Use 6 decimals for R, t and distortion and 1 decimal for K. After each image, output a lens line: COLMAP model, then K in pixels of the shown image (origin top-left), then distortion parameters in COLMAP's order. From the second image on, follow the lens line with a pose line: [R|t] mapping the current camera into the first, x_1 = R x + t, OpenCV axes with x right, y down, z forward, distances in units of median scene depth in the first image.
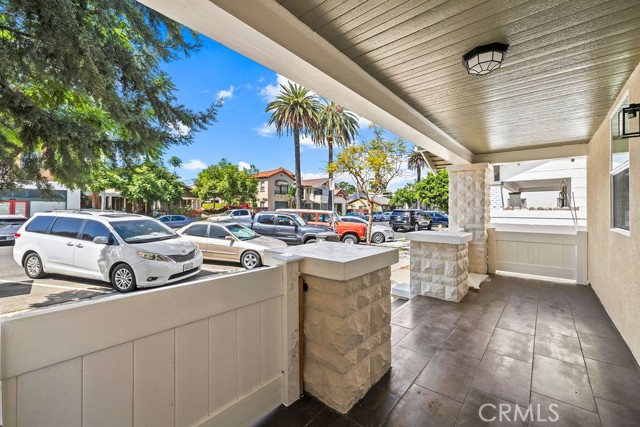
lens RADIAL K [[271.5, 0, 320.4], [0, 271.5, 210.9], [0, 0, 1]] dist [0.001188, -0.000382]
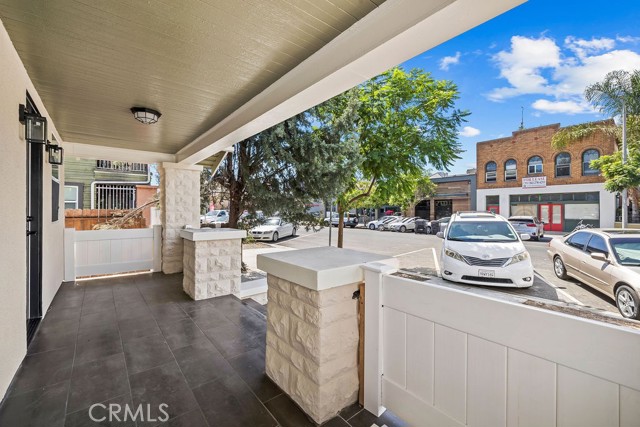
lens RADIAL K [[271.5, 0, 320.4], [0, 271.5, 212.8], [0, 0, 1]] dist [0.001188, -0.000382]
pose [[-0.189437, 0.002691, -0.981889, 0.411904], [-0.004287, 0.999984, 0.003567, -0.002270], [0.981884, 0.004886, -0.189422, 0.477506]]
